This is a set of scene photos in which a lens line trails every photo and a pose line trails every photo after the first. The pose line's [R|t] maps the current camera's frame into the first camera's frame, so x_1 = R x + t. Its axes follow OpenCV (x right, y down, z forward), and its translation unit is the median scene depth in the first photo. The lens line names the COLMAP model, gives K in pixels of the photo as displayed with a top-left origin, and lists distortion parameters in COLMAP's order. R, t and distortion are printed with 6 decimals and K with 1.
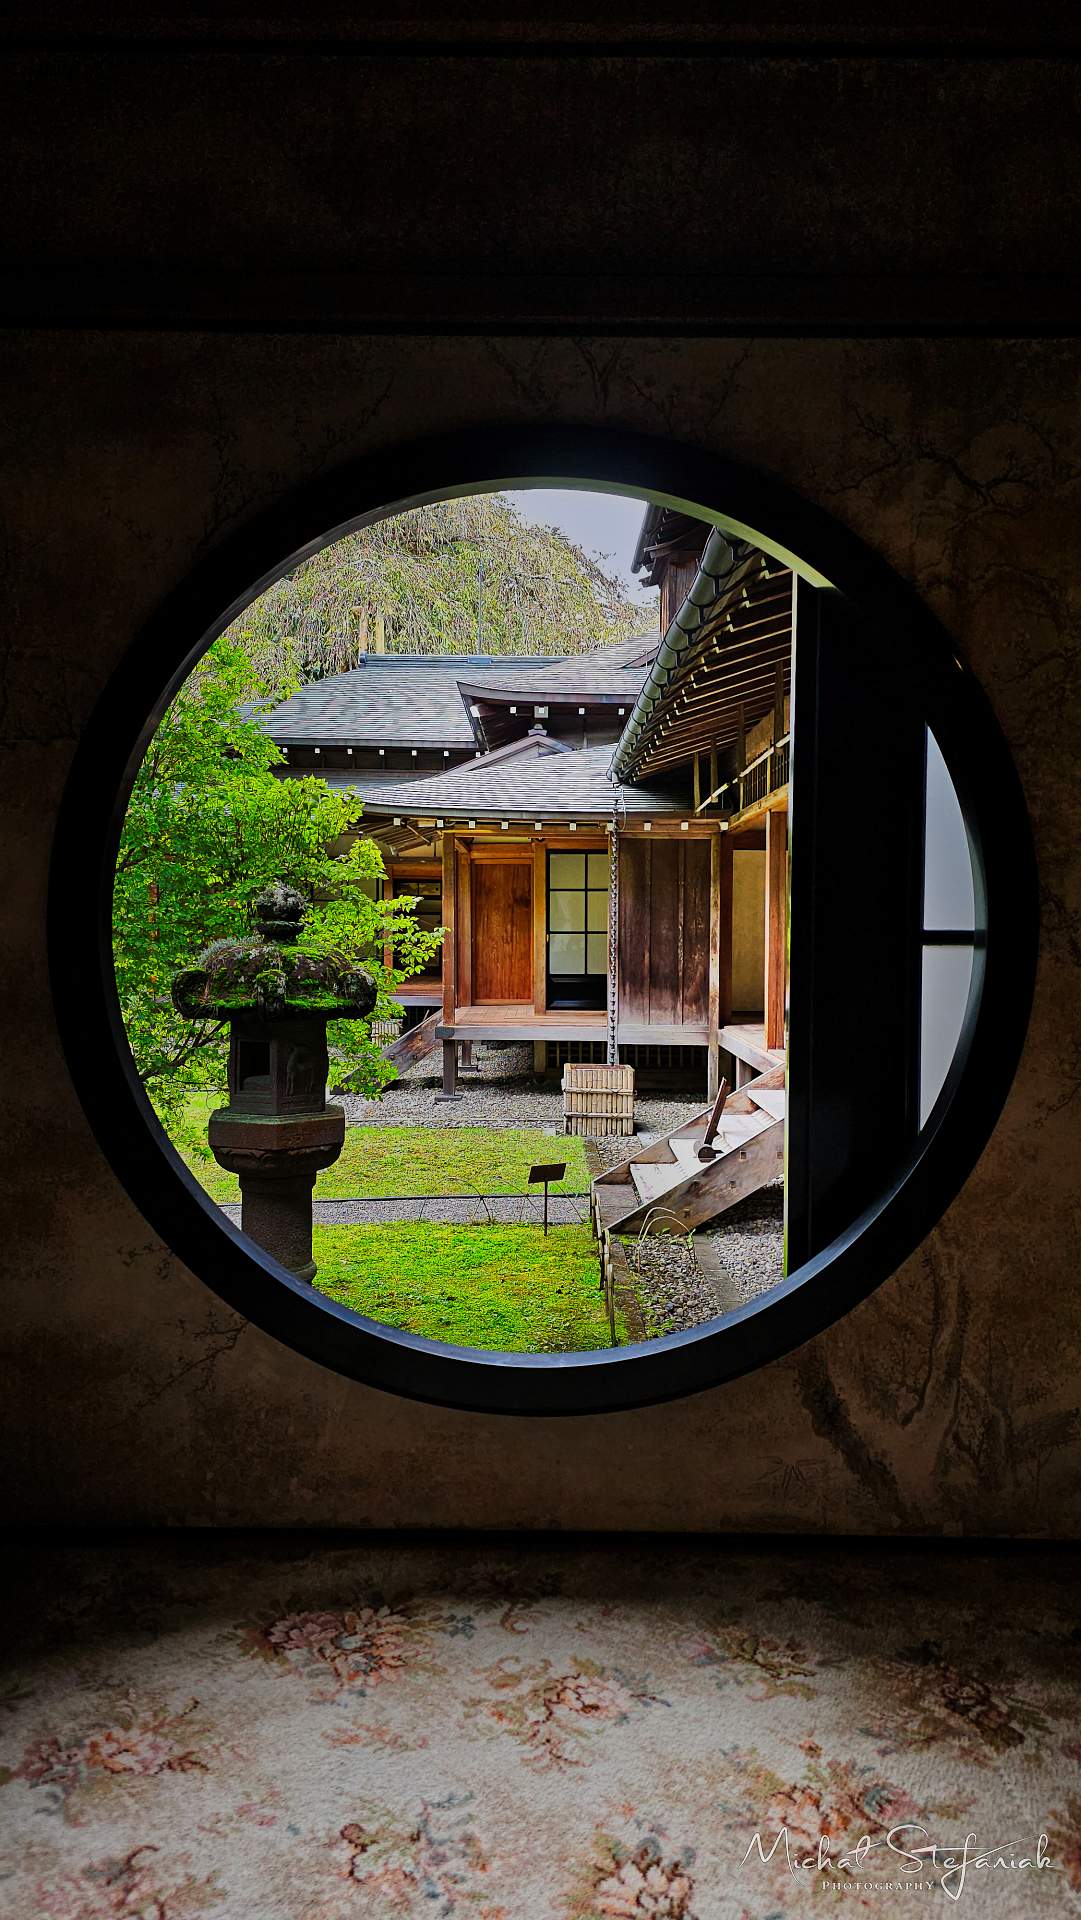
lens RADIAL K [[1260.0, 0, 539.3], [0, 1260.0, 975.4], [0, 0, 1]] dist [0.002189, 0.000053]
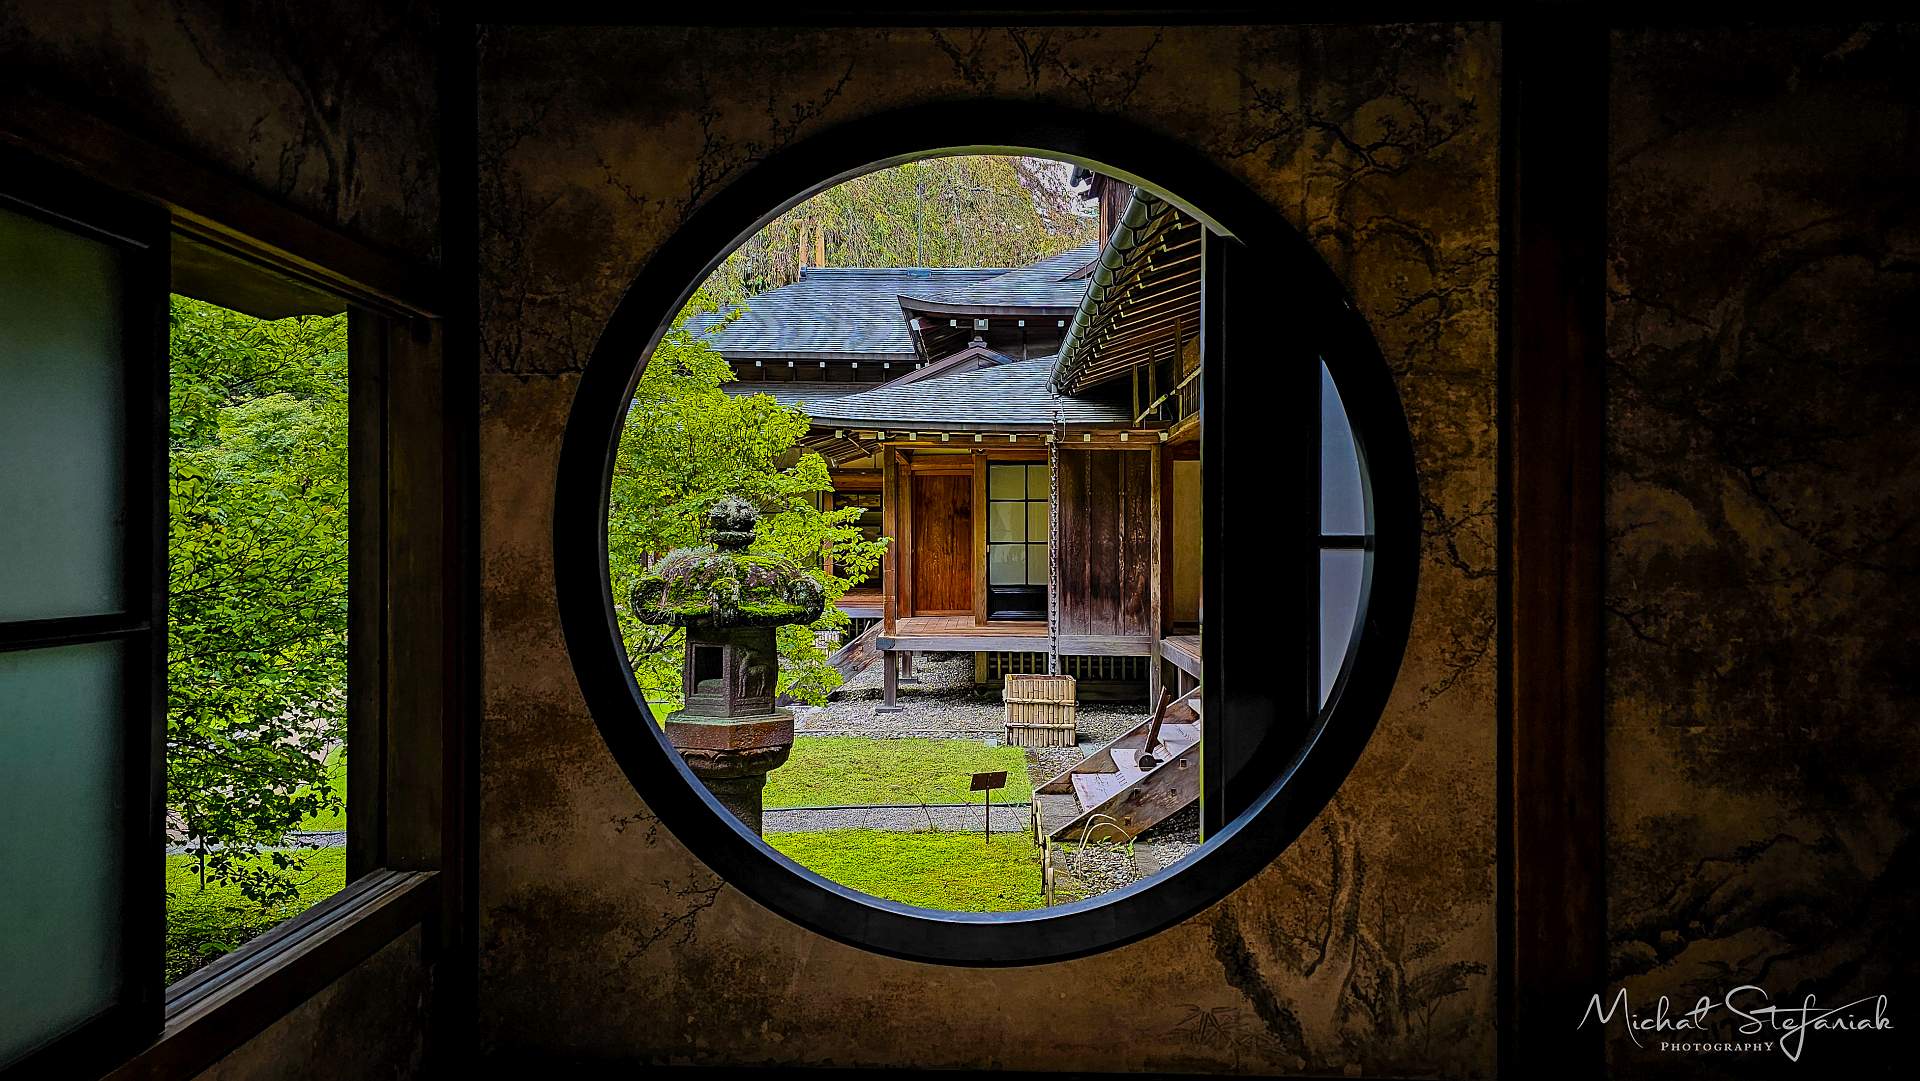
lens RADIAL K [[1260.0, 0, 960.0], [0, 1260.0, 540.5], [0, 0, 1]] dist [0.002189, 0.000053]
pose [[0.999870, -0.003423, -0.015754, -0.000638], [0.002848, 0.999334, -0.036380, 0.009203], [0.015868, 0.036330, 0.999214, -0.139219]]
